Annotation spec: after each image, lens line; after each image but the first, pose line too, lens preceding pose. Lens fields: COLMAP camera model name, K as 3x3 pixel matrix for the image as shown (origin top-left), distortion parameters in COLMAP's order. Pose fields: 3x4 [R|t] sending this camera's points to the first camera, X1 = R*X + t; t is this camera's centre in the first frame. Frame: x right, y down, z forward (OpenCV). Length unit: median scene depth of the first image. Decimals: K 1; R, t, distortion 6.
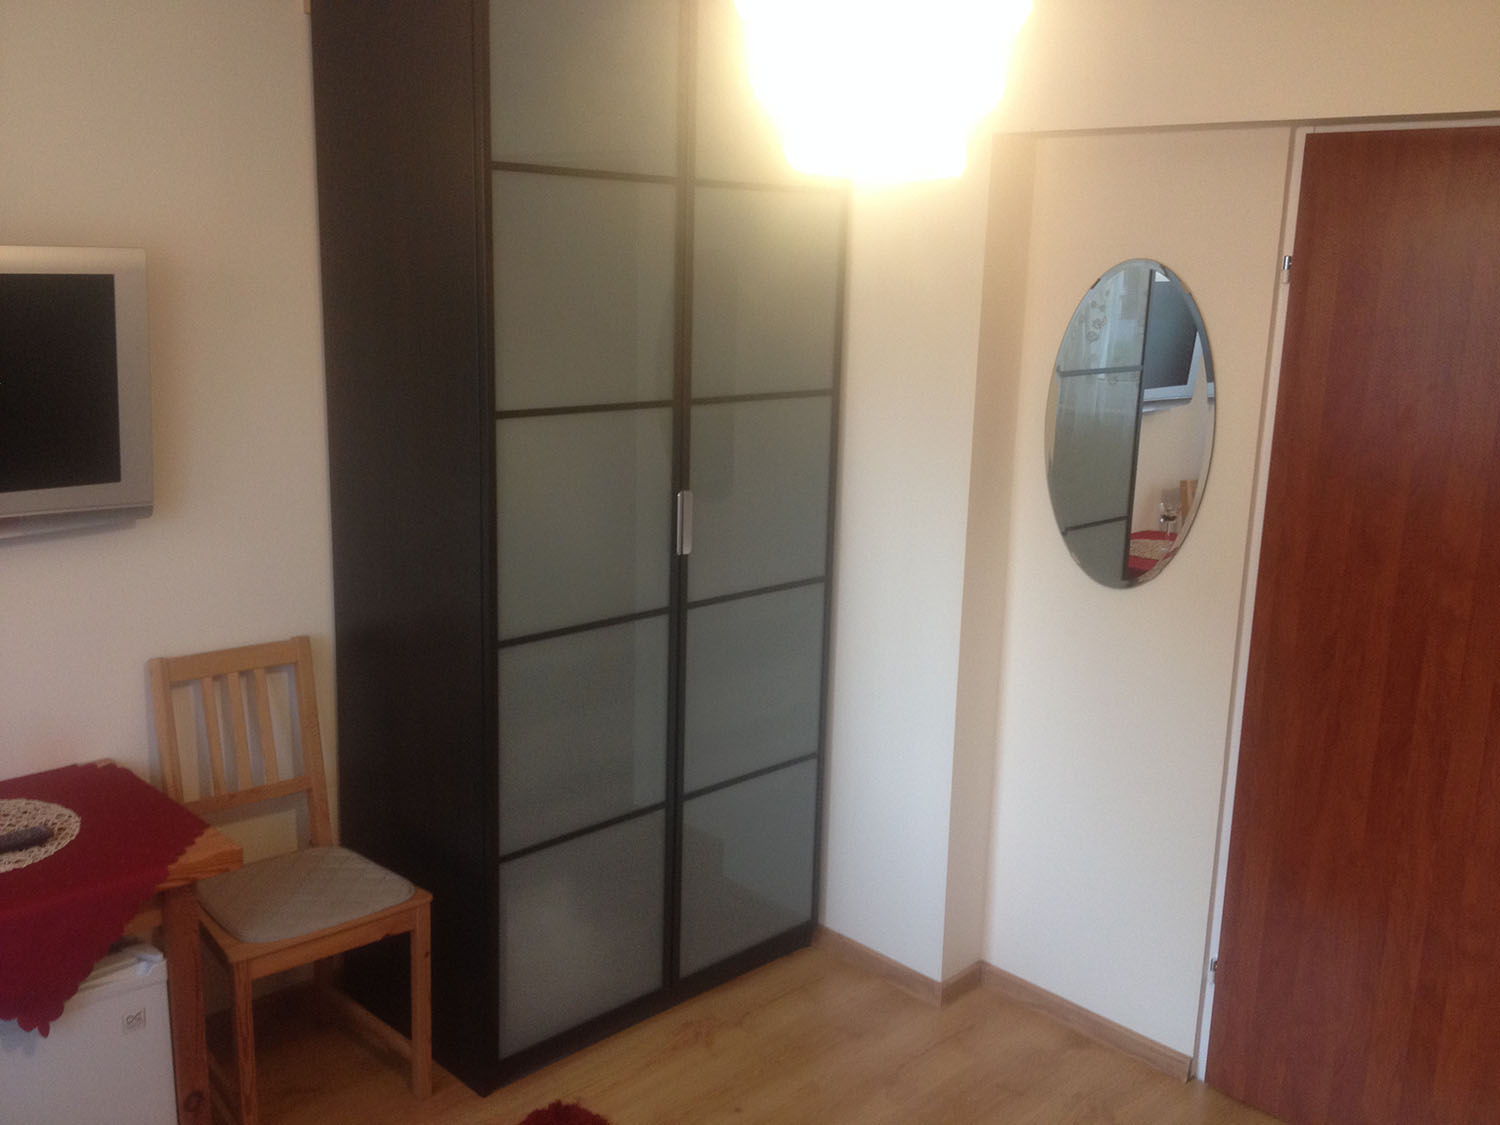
lens RADIAL K [[1379.7, 0, 748.6], [0, 1379.7, 573.2], [0, 0, 1]] dist [0.142063, -0.309443]
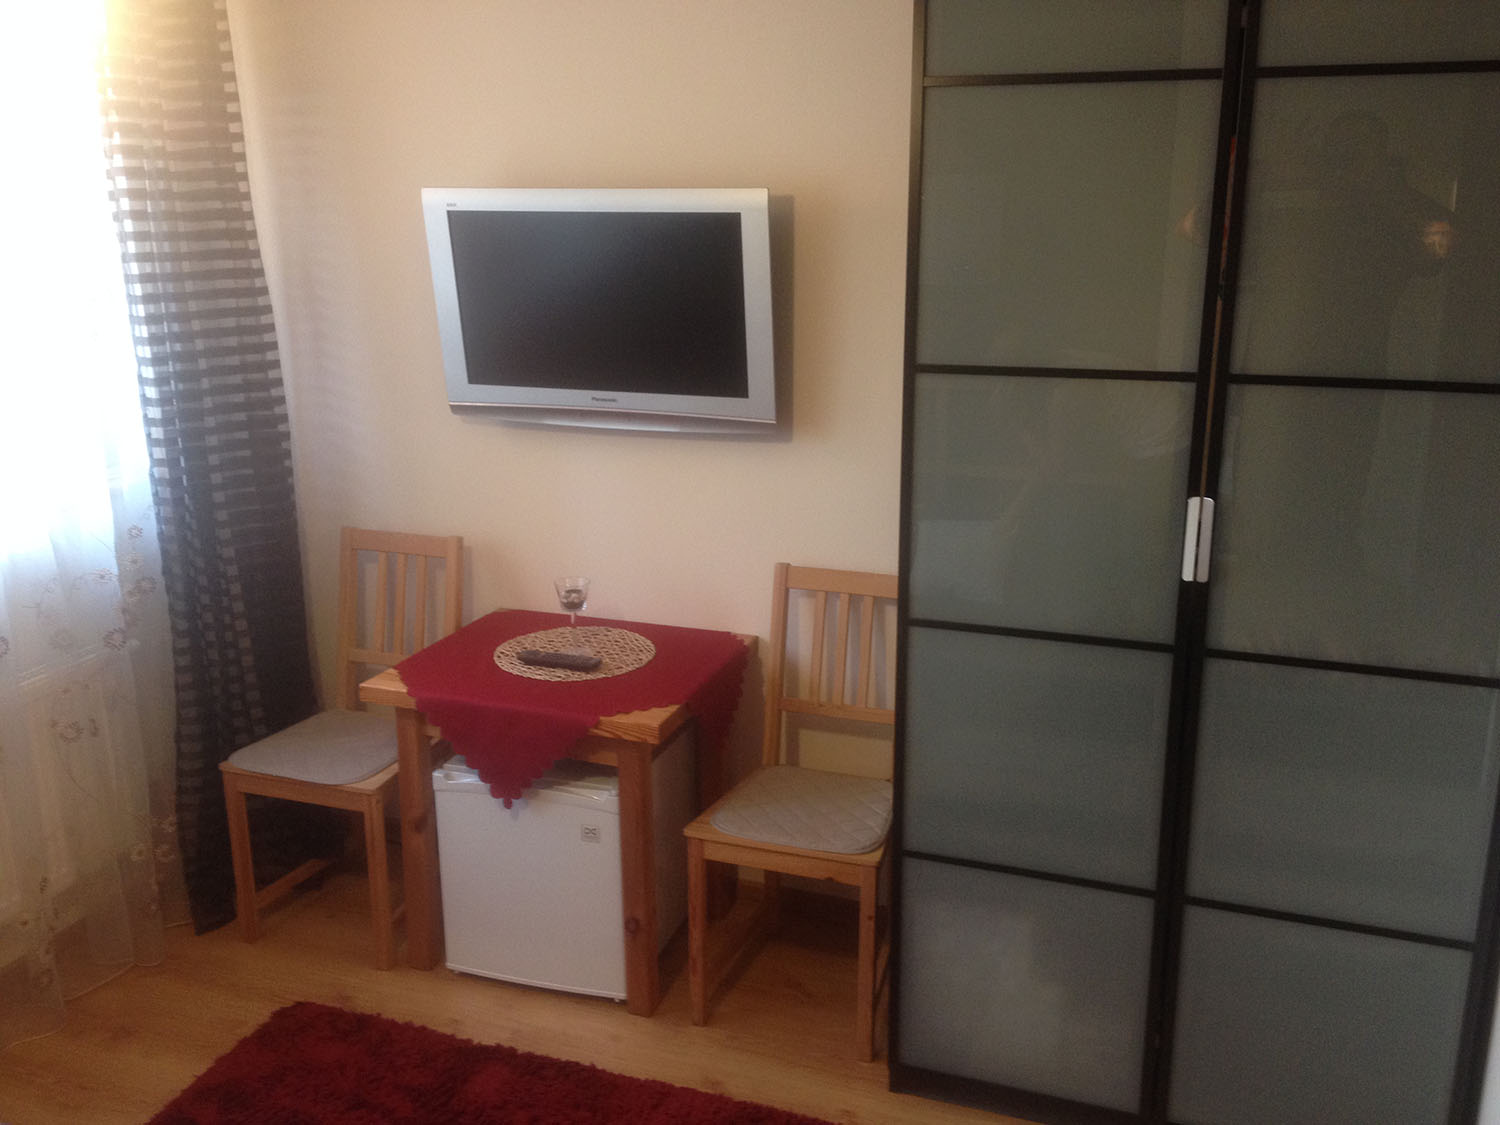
lens RADIAL K [[1379.7, 0, 748.6], [0, 1379.7, 573.2], [0, 0, 1]] dist [0.142063, -0.309443]
pose [[0.434972, 0.220997, -0.872903, 0.520671], [-0.184278, 0.970744, 0.153941, -0.092511], [0.881386, 0.093897, 0.462971, 0.451762]]
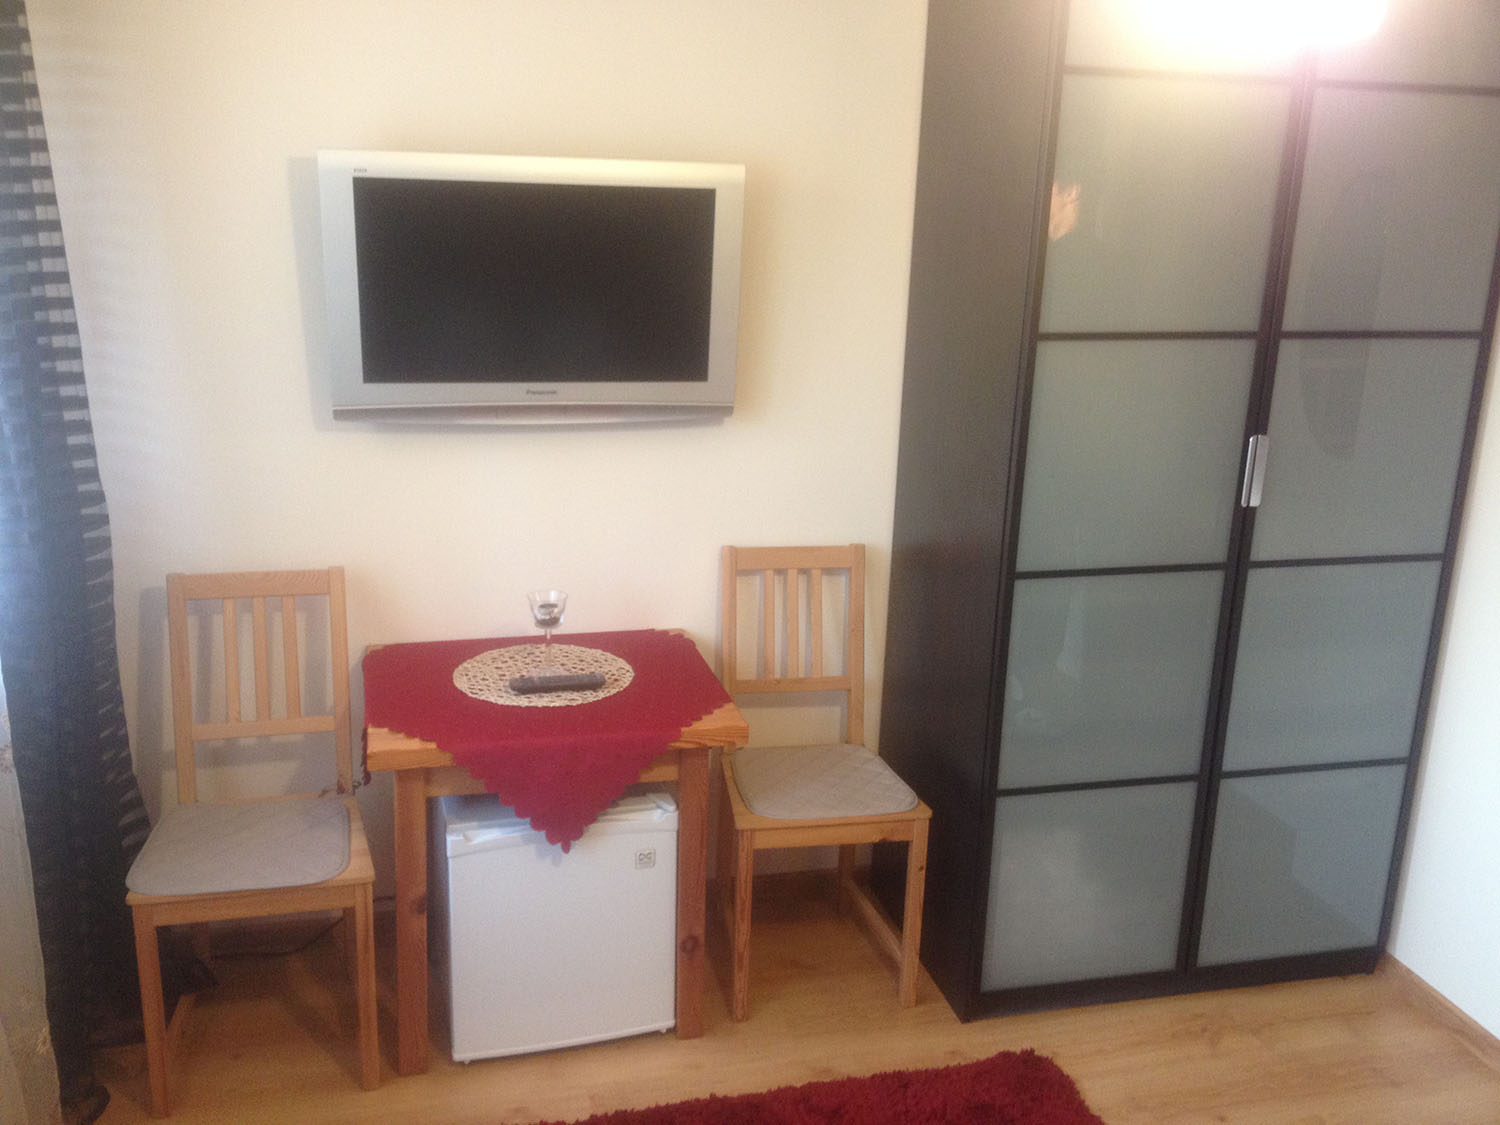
lens RADIAL K [[1379.7, 0, 748.6], [0, 1379.7, 573.2], [0, 0, 1]] dist [0.142063, -0.309443]
pose [[0.867263, 0.136634, -0.478735, 0.113672], [-0.116440, 0.990600, 0.071784, 0.001952], [0.484043, -0.006512, 0.875020, 0.054395]]
